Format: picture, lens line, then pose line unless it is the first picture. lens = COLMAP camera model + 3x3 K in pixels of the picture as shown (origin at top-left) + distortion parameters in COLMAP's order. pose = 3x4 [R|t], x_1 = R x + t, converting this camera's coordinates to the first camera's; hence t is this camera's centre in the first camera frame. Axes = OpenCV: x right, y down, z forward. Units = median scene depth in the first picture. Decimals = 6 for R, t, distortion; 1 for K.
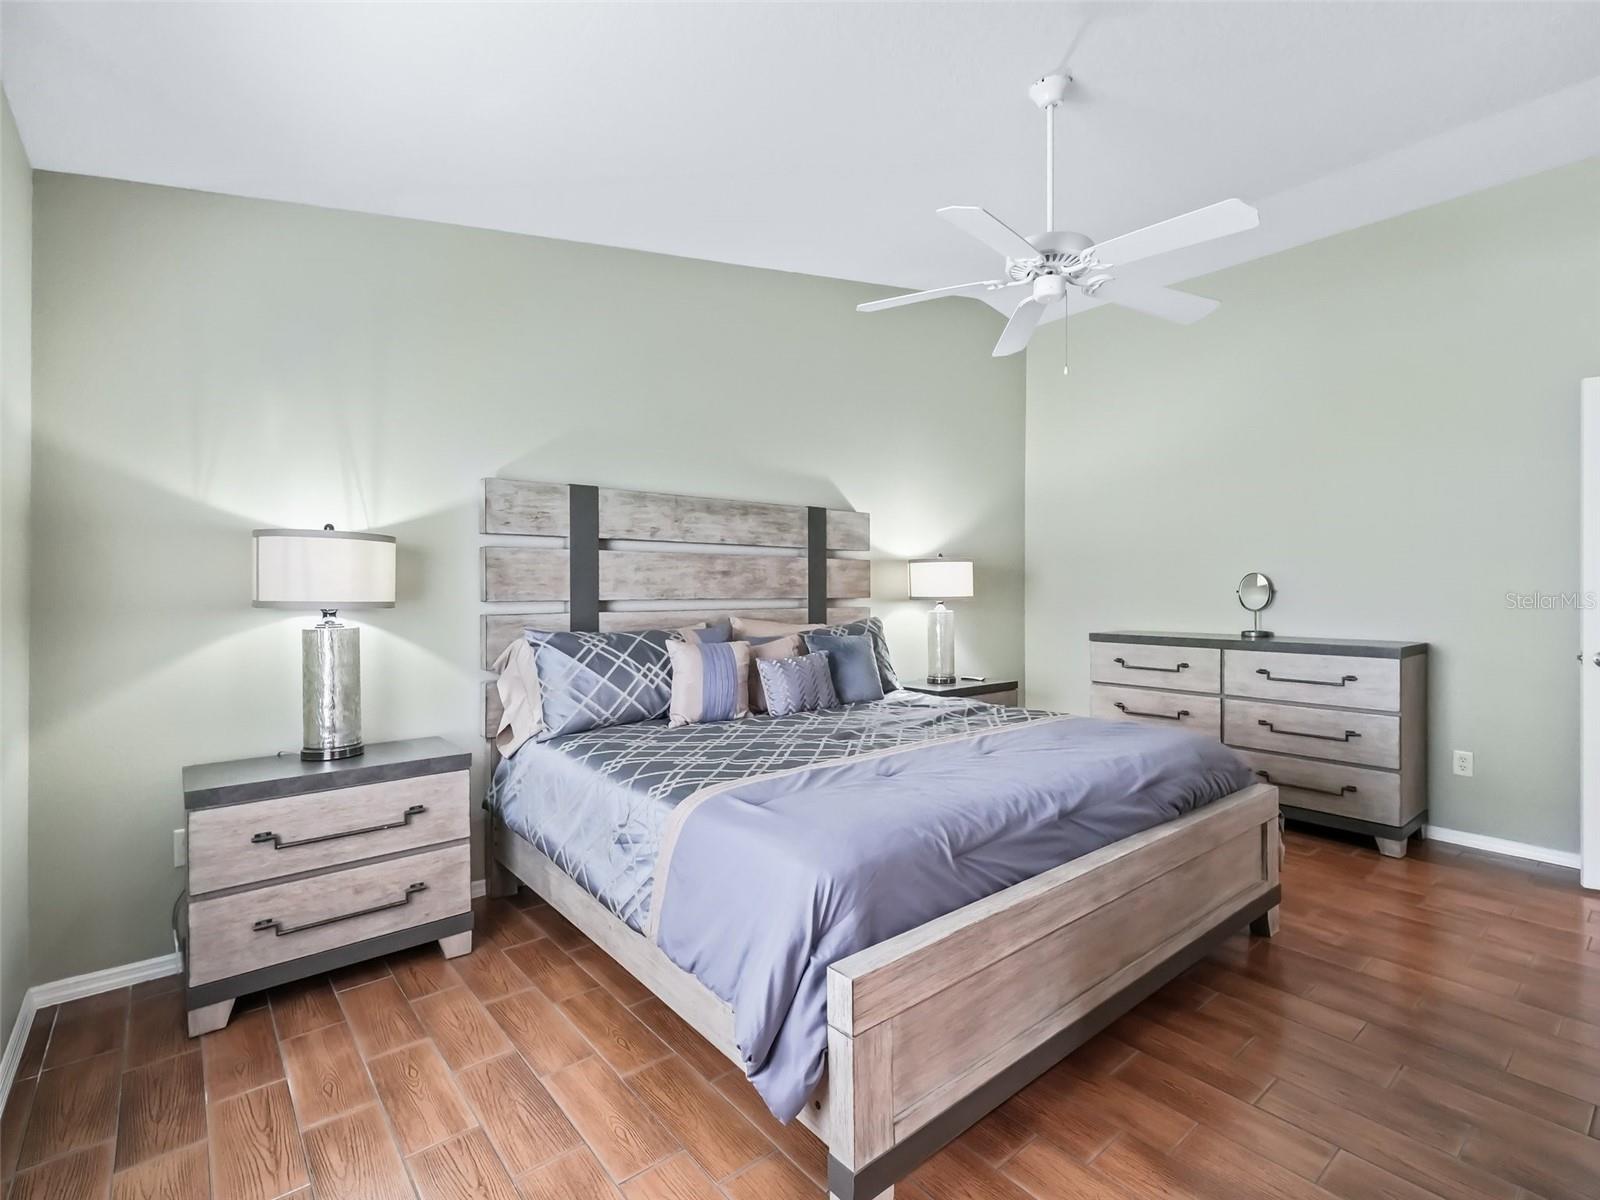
lens RADIAL K [[761.4, 0, 809.1], [0, 761.4, 596.7], [0, 0, 1]] dist [-0.033566, -0.000639]
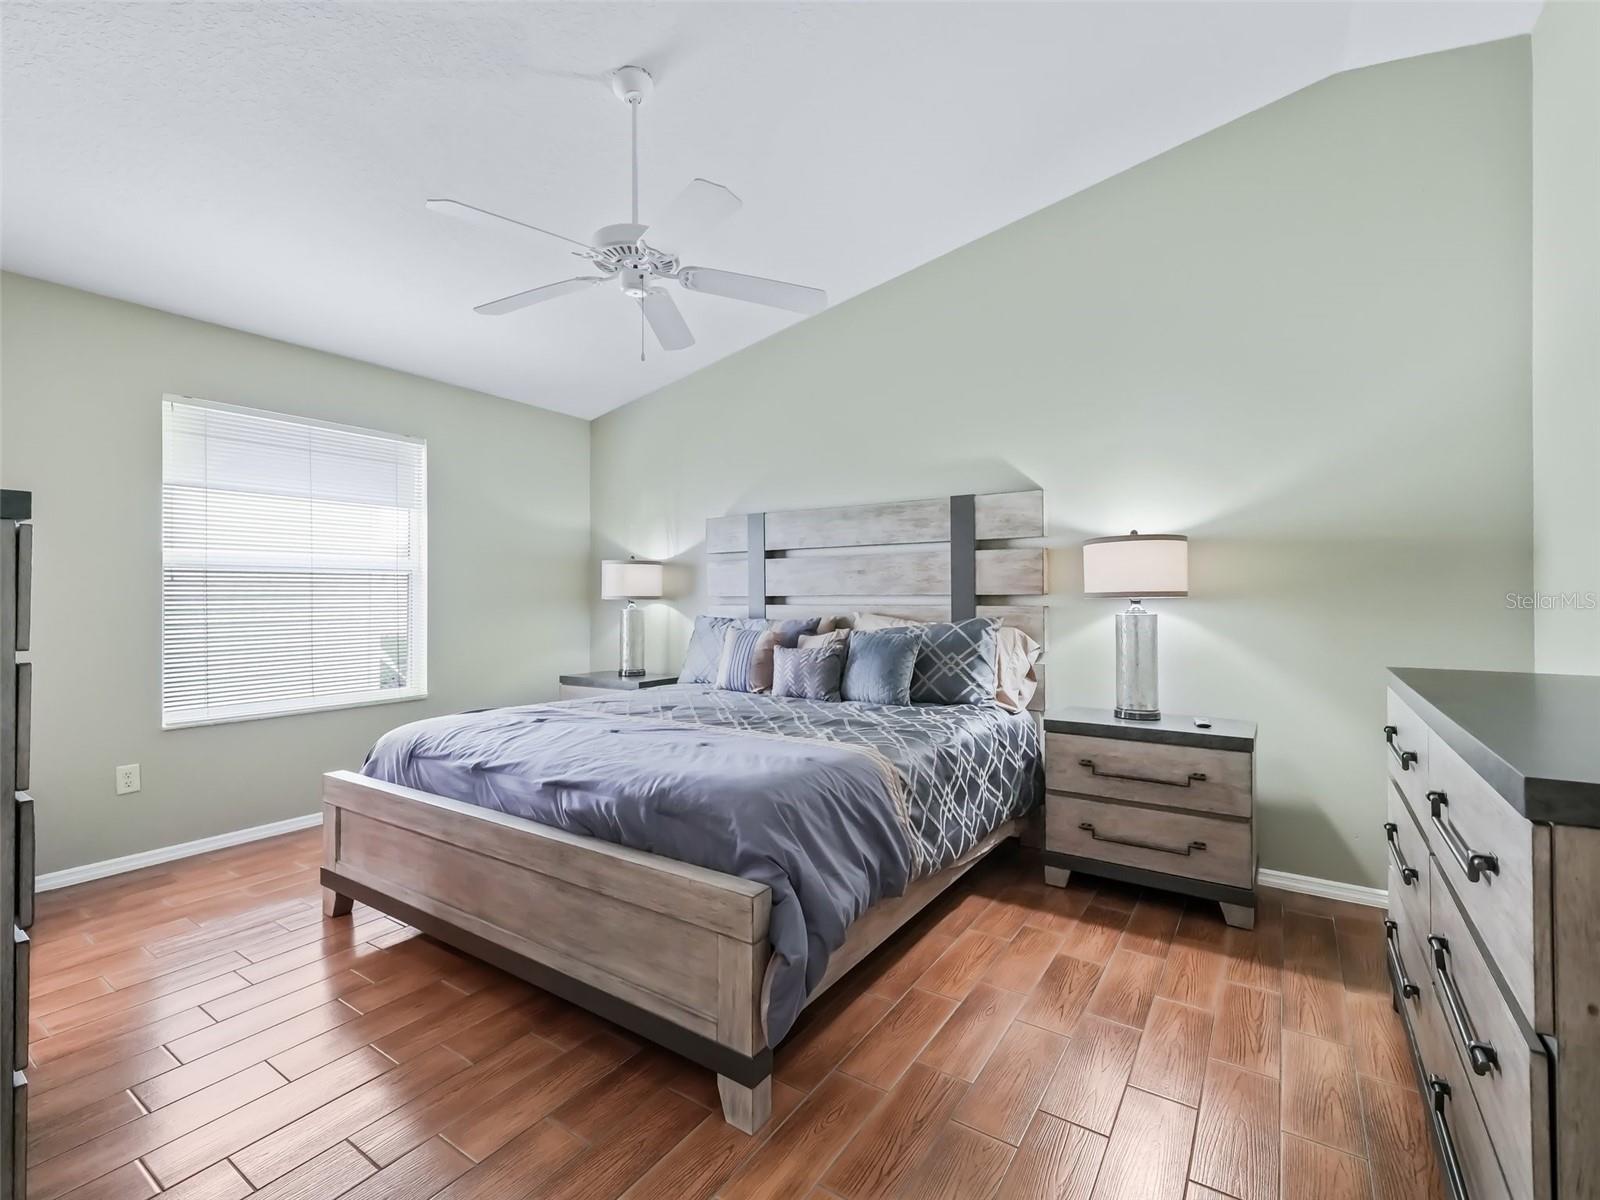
lens RADIAL K [[726.2, 0, 805.9], [0, 726.2, 588.9], [0, 0, 1]] dist [0.022255, -0.006080]
pose [[0.275703, 0.000601, -0.961243, 0.835015], [0.006379, 0.999977, 0.002455, -0.008195], [0.961222, -0.006808, 0.275693, 0.594231]]
